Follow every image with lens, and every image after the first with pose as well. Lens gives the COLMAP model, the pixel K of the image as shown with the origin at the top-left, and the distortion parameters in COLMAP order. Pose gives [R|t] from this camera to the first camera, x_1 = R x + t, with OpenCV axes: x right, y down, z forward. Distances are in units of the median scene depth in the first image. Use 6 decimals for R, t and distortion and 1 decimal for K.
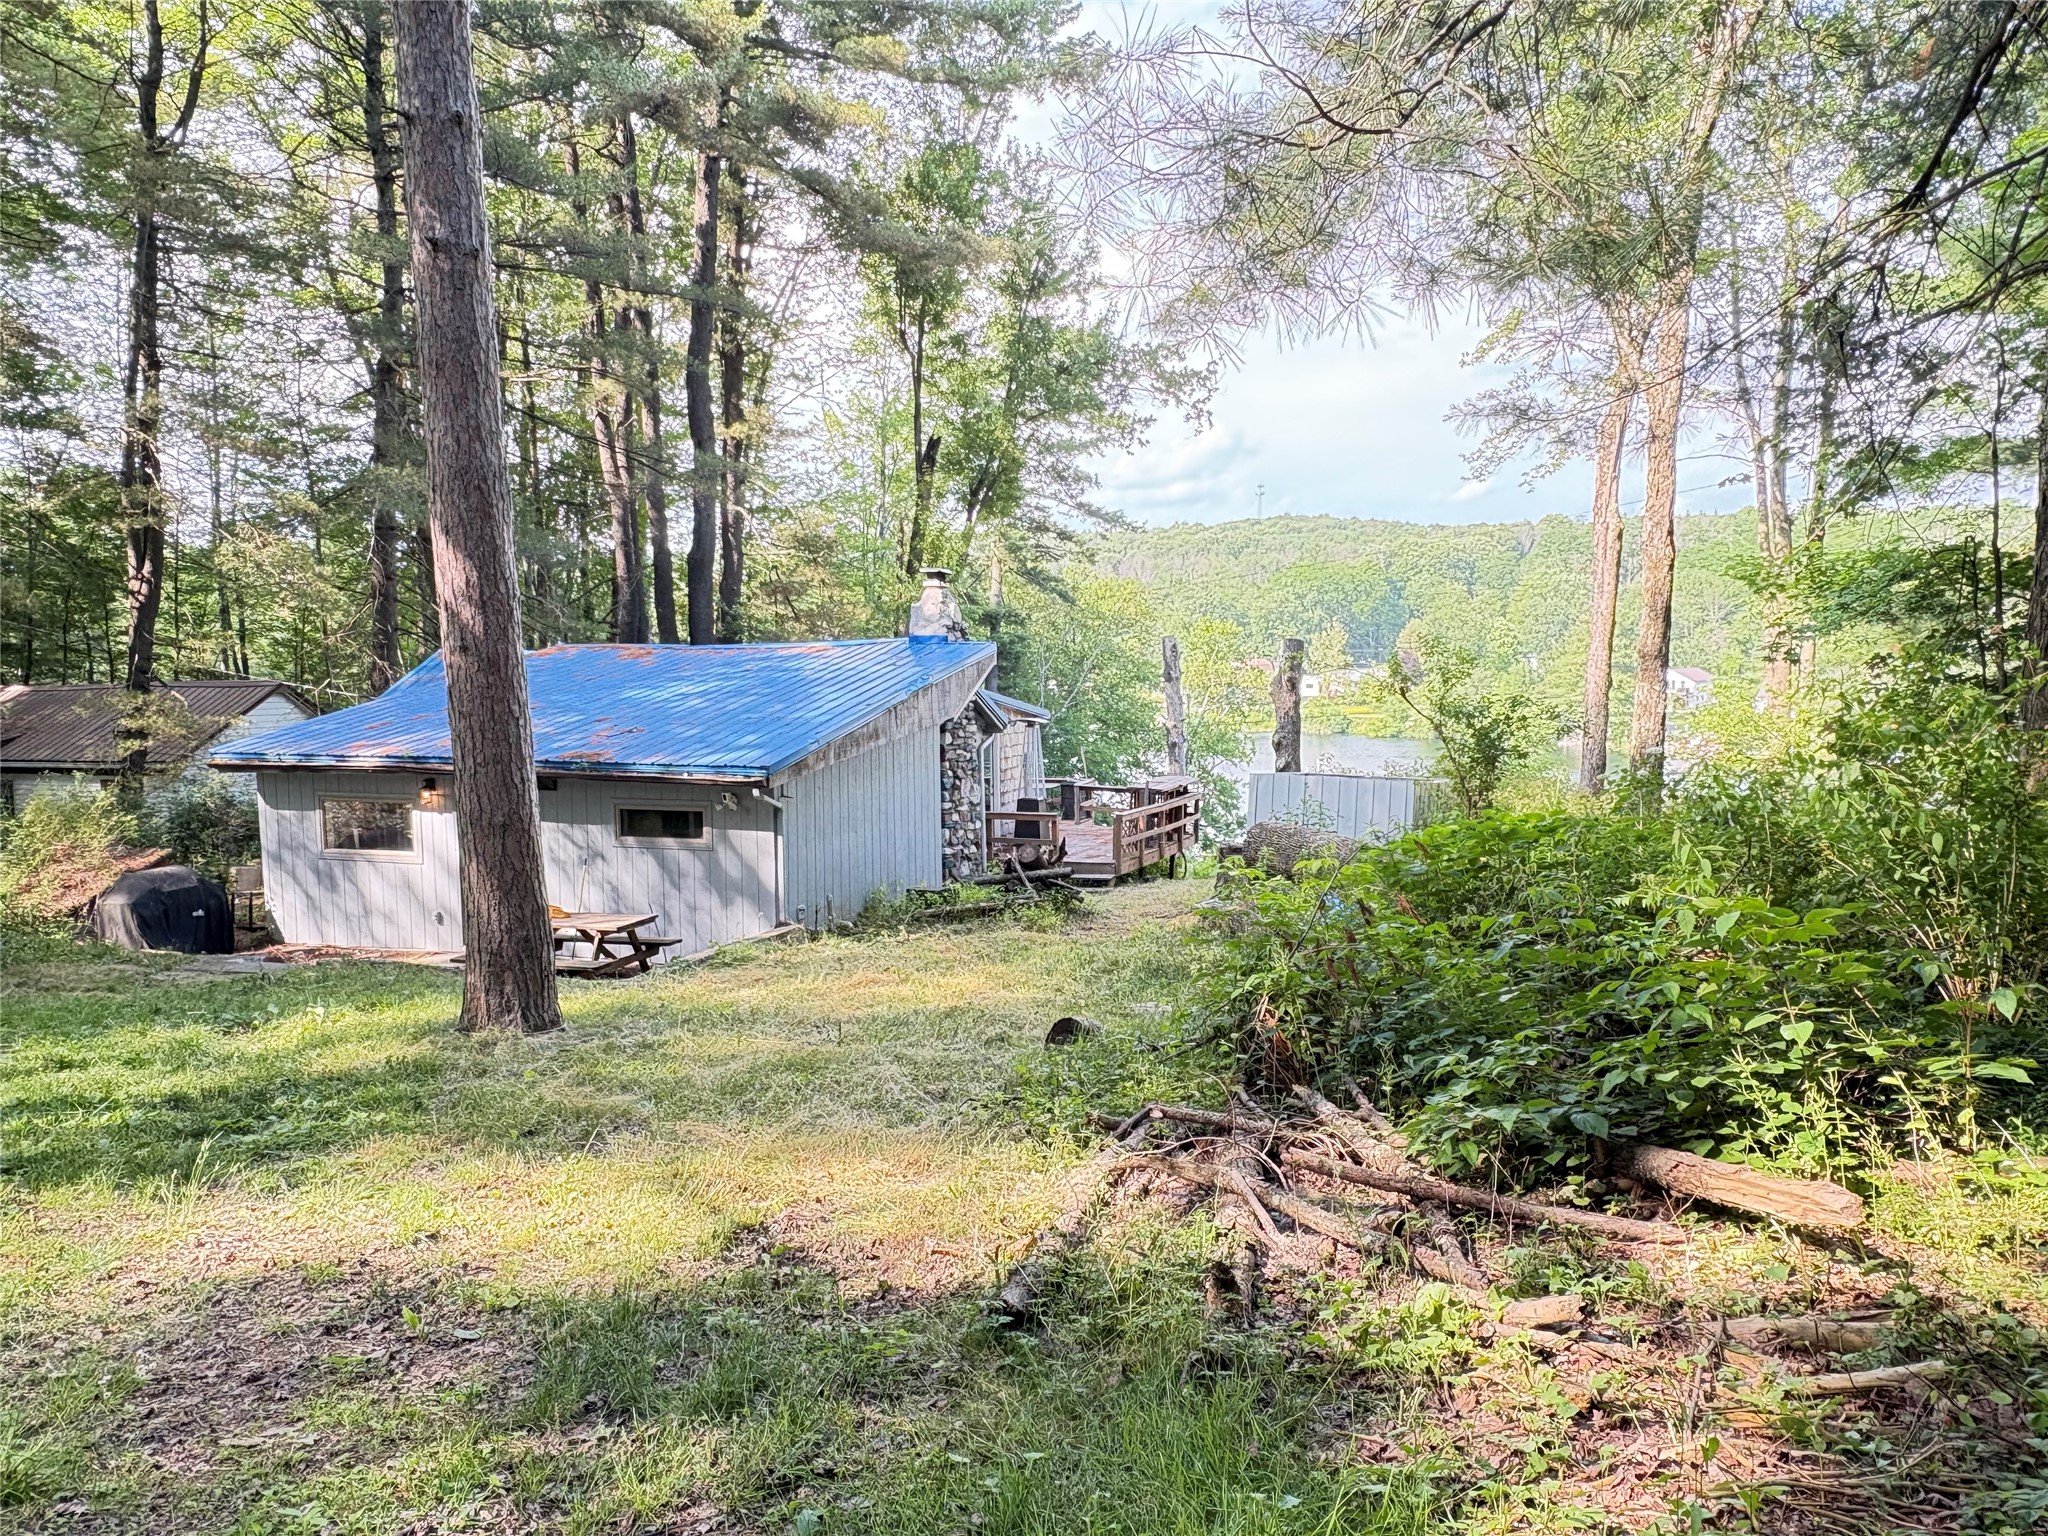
lens RADIAL K [[1496.2, 0, 1043.4], [0, 1496.2, 768.5], [0, 0, 1]] dist [-0.019779, 0.029901]
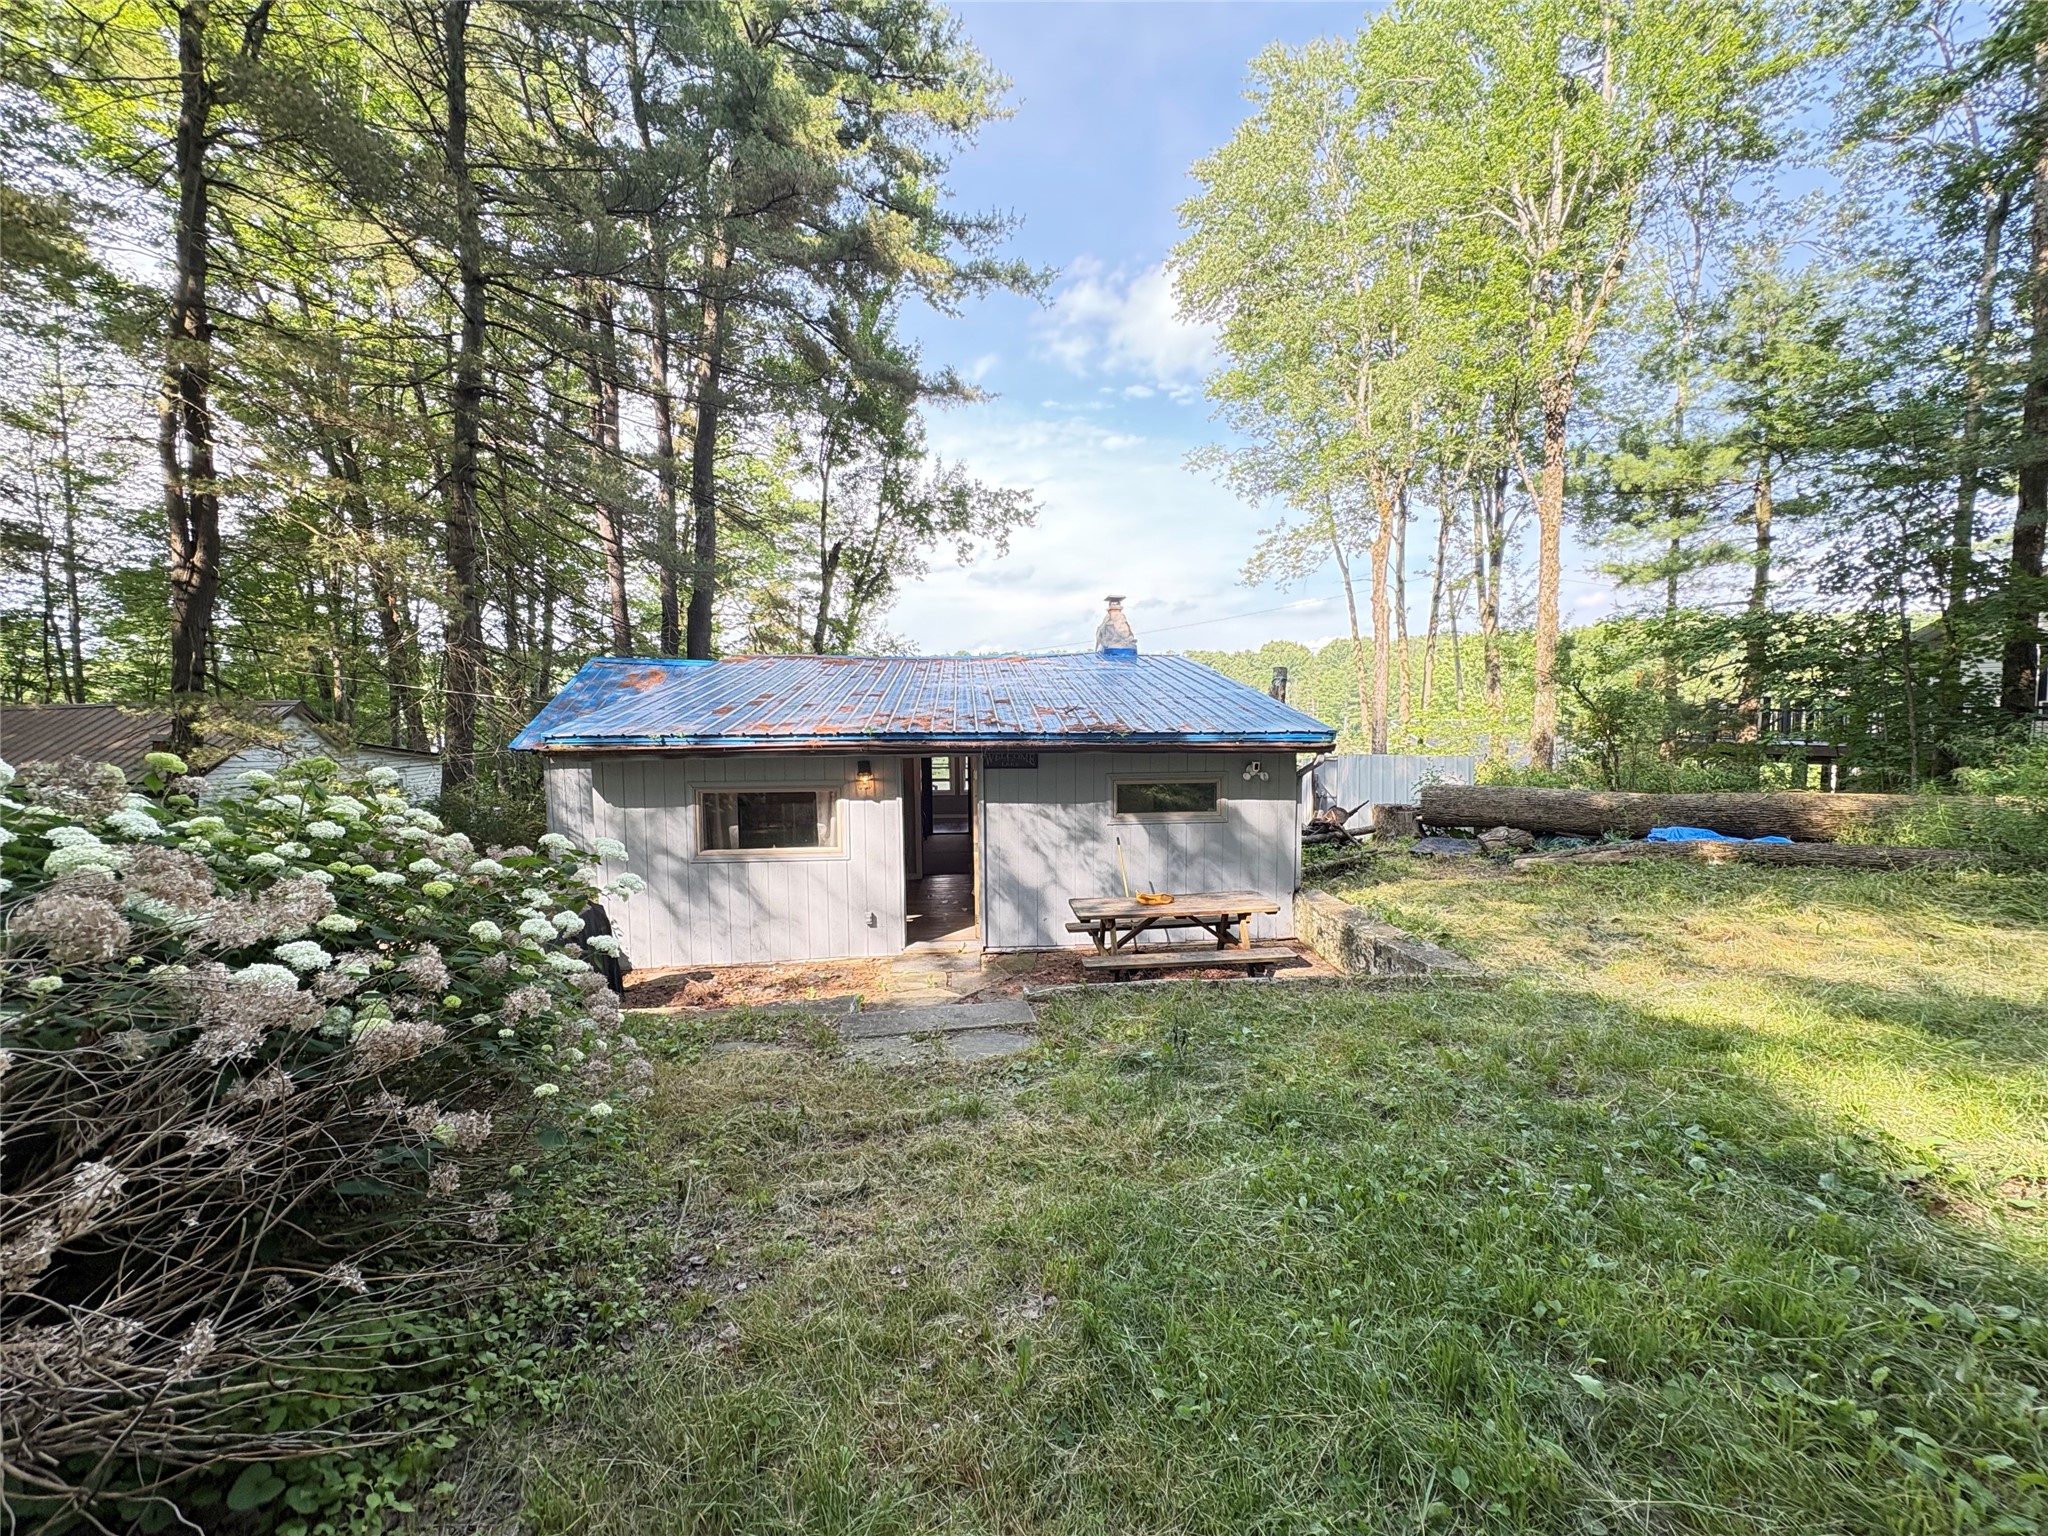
lens RADIAL K [[821.7, 0, 1020.6], [0, 821.7, 767.1], [0, 0, 1]] dist [0.000515, 0.000500]
pose [[0.911733, -0.024175, 0.410072, -0.470874], [0.035079, 0.999202, -0.019087, 0.020383], [-0.409283, 0.031787, 0.911853, 0.471949]]
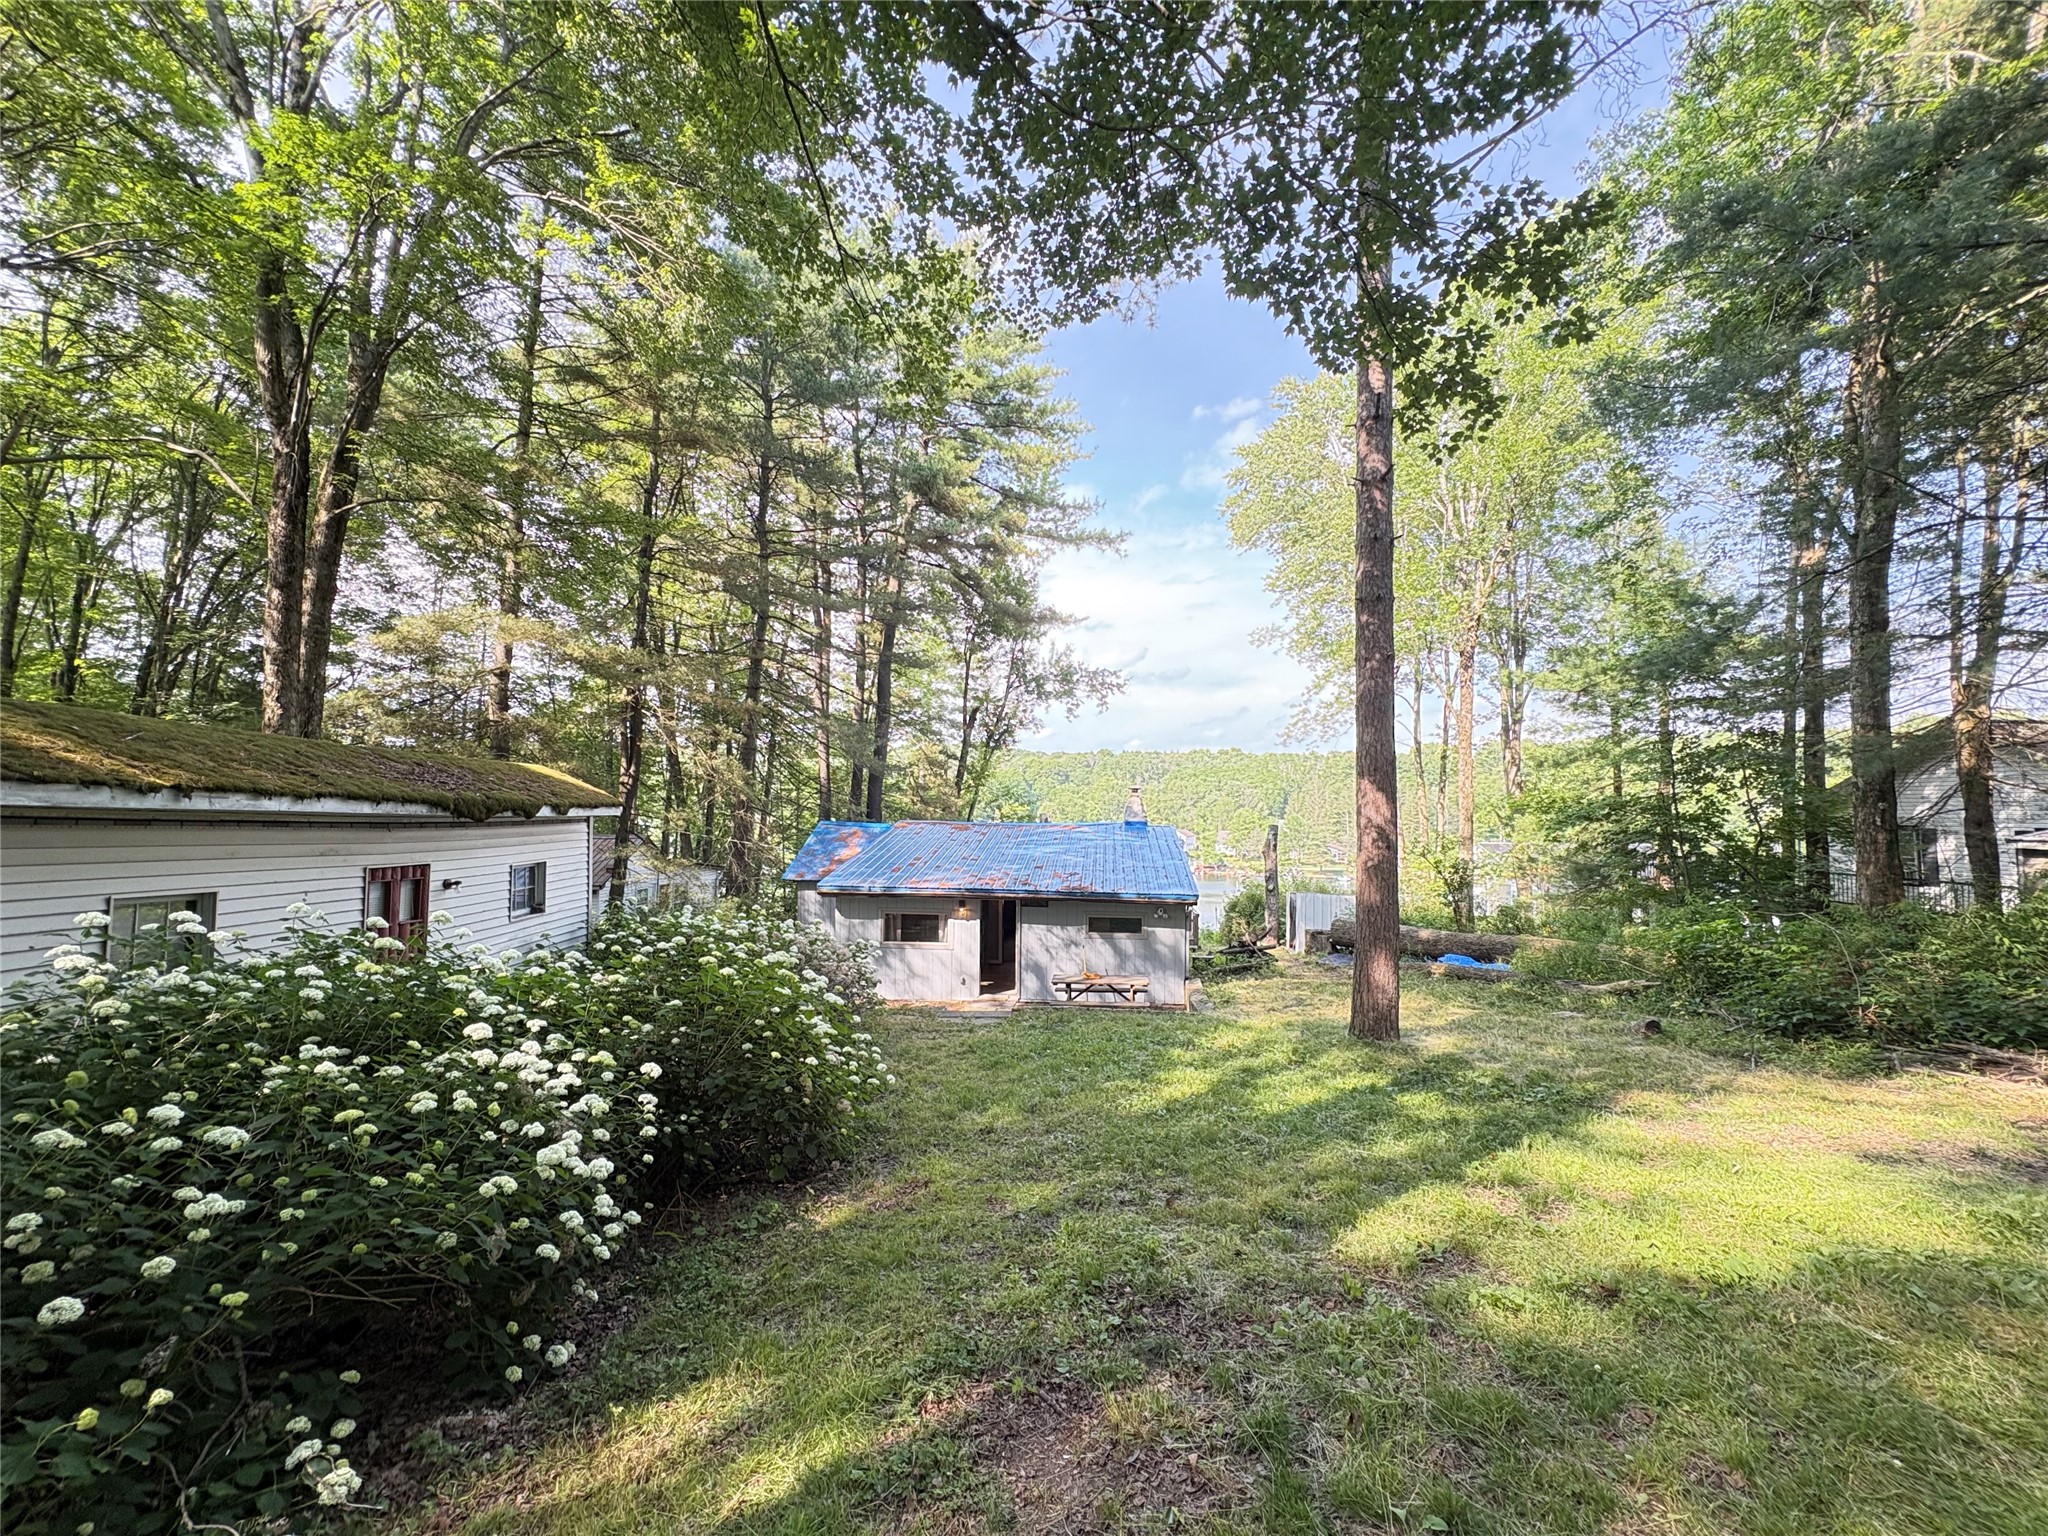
lens RADIAL K [[821.7, 0, 1029.9], [0, 821.7, 754.5], [0, 0, 1]] dist [0.000515, 0.000500]
pose [[0.966598, 0.036234, 0.253723, -0.527521], [0.002612, 0.988512, -0.151117, -0.015300], [-0.256284, 0.146732, 0.955399, 0.019972]]
